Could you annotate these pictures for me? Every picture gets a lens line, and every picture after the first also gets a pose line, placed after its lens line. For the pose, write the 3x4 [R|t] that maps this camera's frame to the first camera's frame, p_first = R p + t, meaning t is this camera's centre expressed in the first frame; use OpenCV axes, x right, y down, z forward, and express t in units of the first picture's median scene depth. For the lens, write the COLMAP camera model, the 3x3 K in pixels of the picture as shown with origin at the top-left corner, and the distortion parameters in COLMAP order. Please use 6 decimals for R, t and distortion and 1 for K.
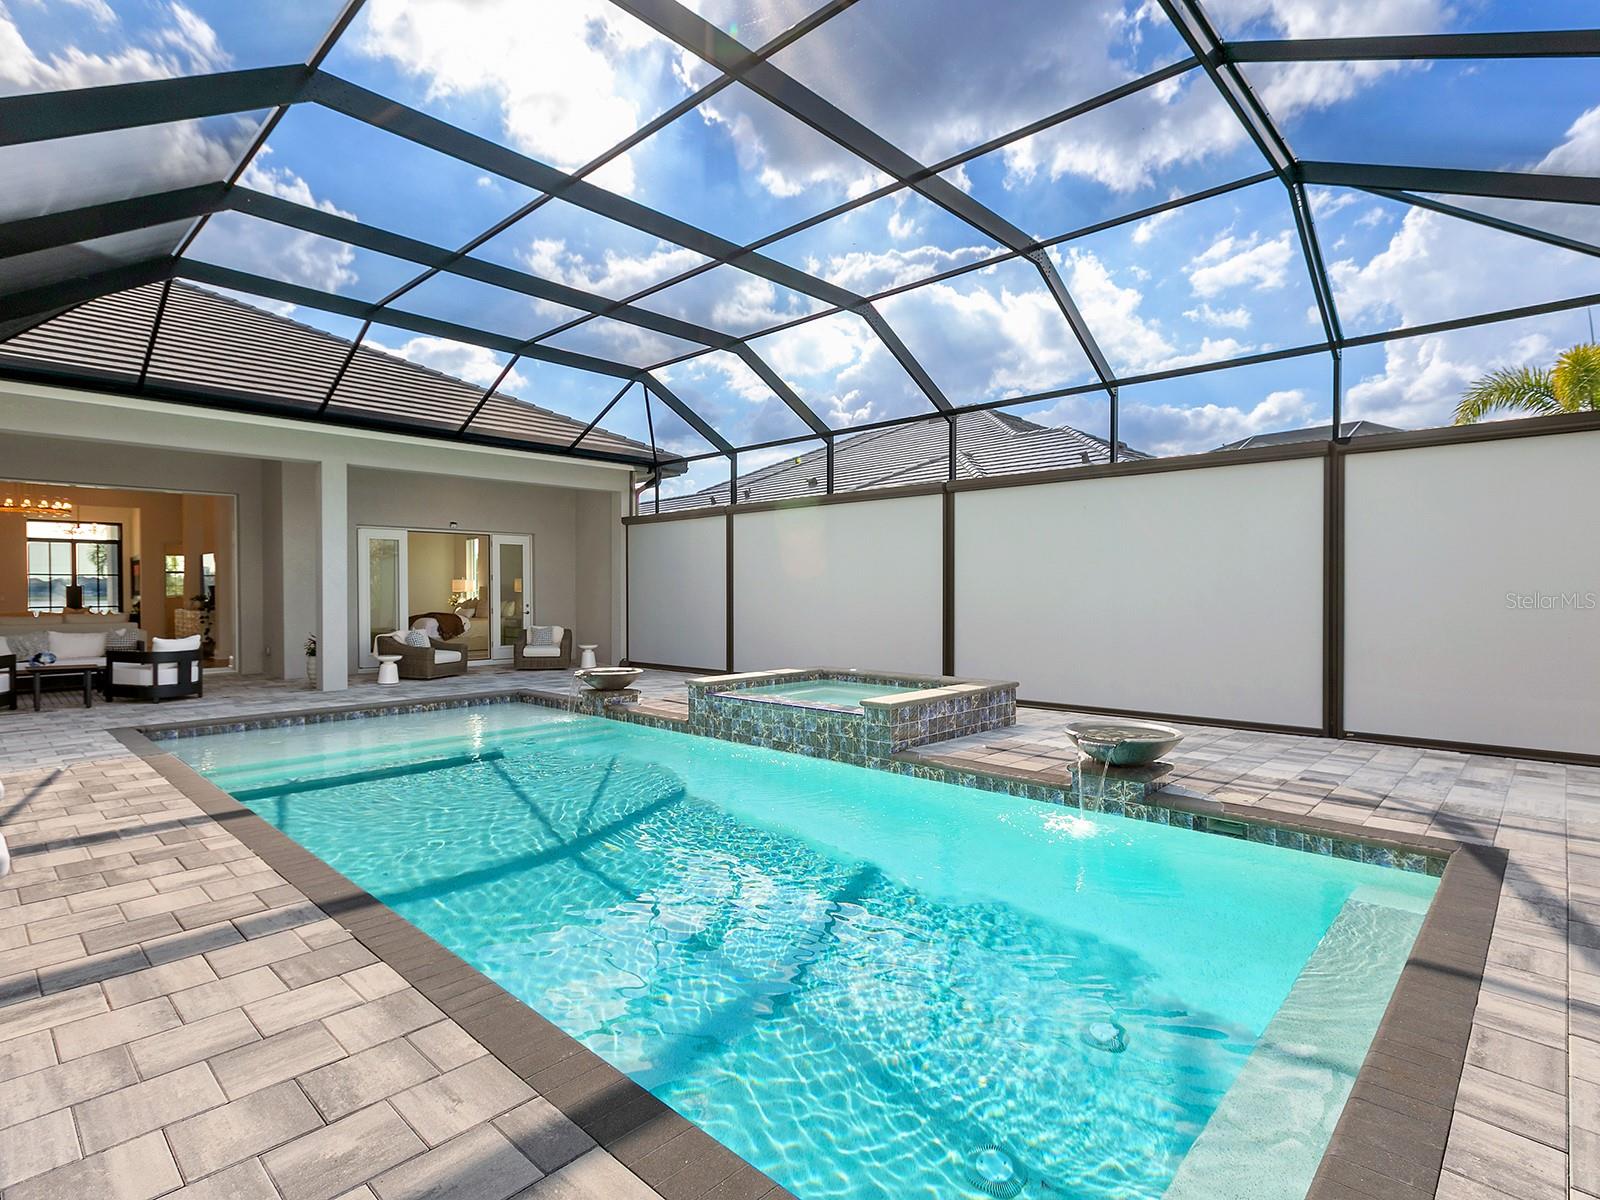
lens RADIAL K [[804.8, 0, 791.6], [0, 804.8, 607.6], [0, 0, 1]] dist [-0.002103, -0.000683]
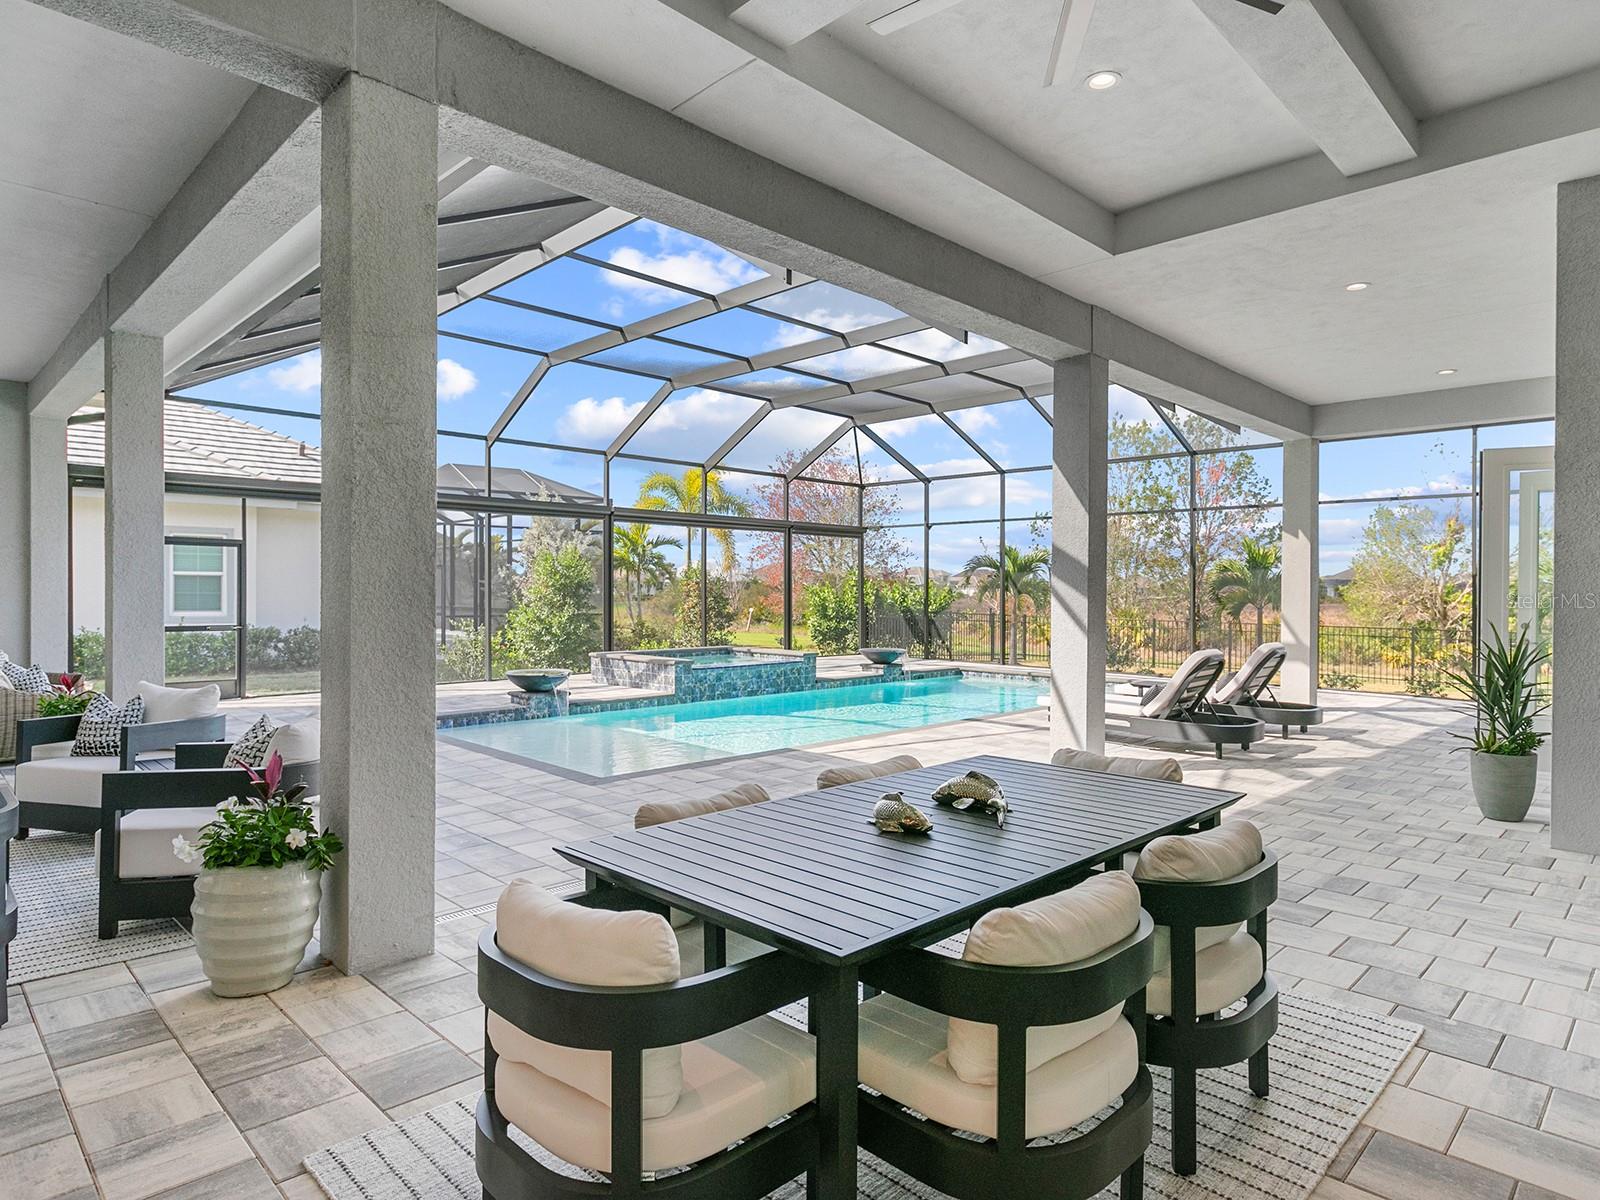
lens RADIAL K [[931.0, 0, 797.3], [0, 931.0, 591.0], [0, 0, 1]] dist [0.007217, -0.000123]
pose [[0.027658, -0.002759, 0.999614, -1.544448], [0.011795, 0.999927, 0.002434, -0.020499], [-0.999548, 0.011723, 0.027688, 0.759082]]
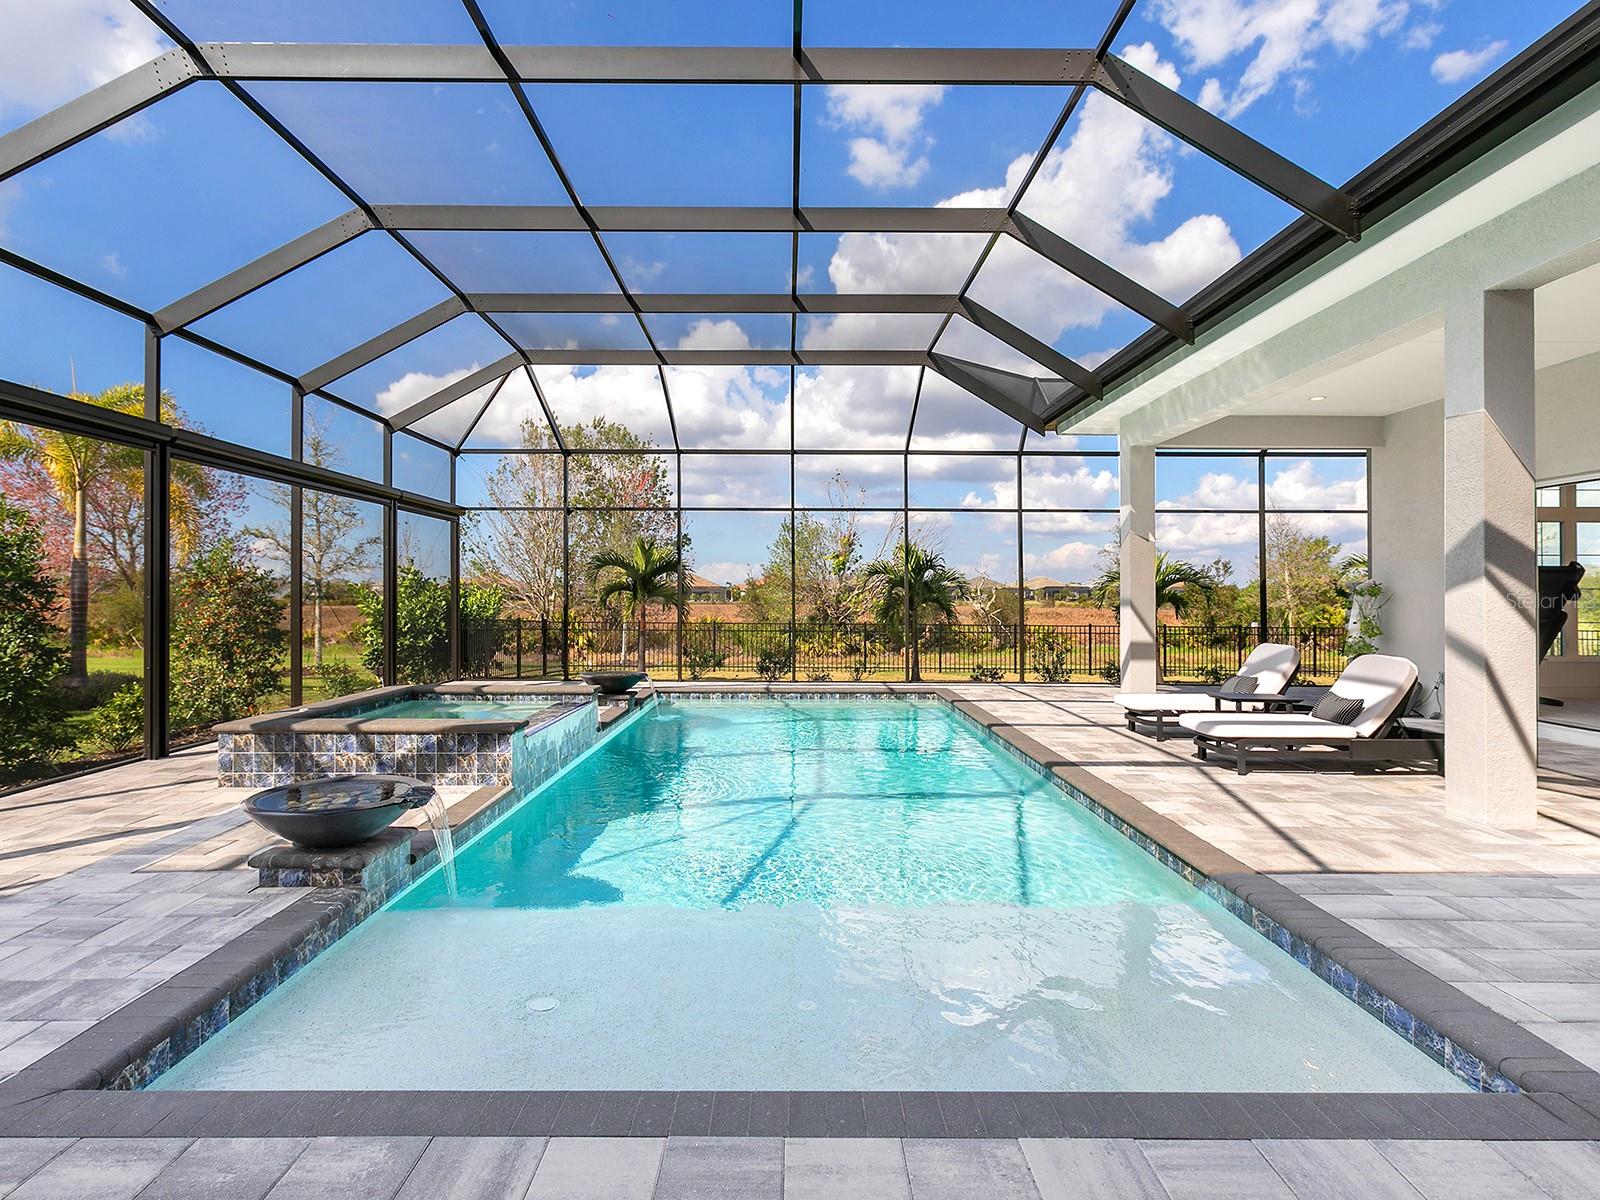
lens RADIAL K [[852.2, 0, 806.4], [0, 852.2, 595.8], [0, 0, 1]] dist [-0.007680, 0.005152]
pose [[-0.695633, -0.003101, 0.718391, -0.793712], [0.009069, 0.999873, 0.013097, -0.024455], [-0.718340, 0.015626, -0.695517, 1.295266]]
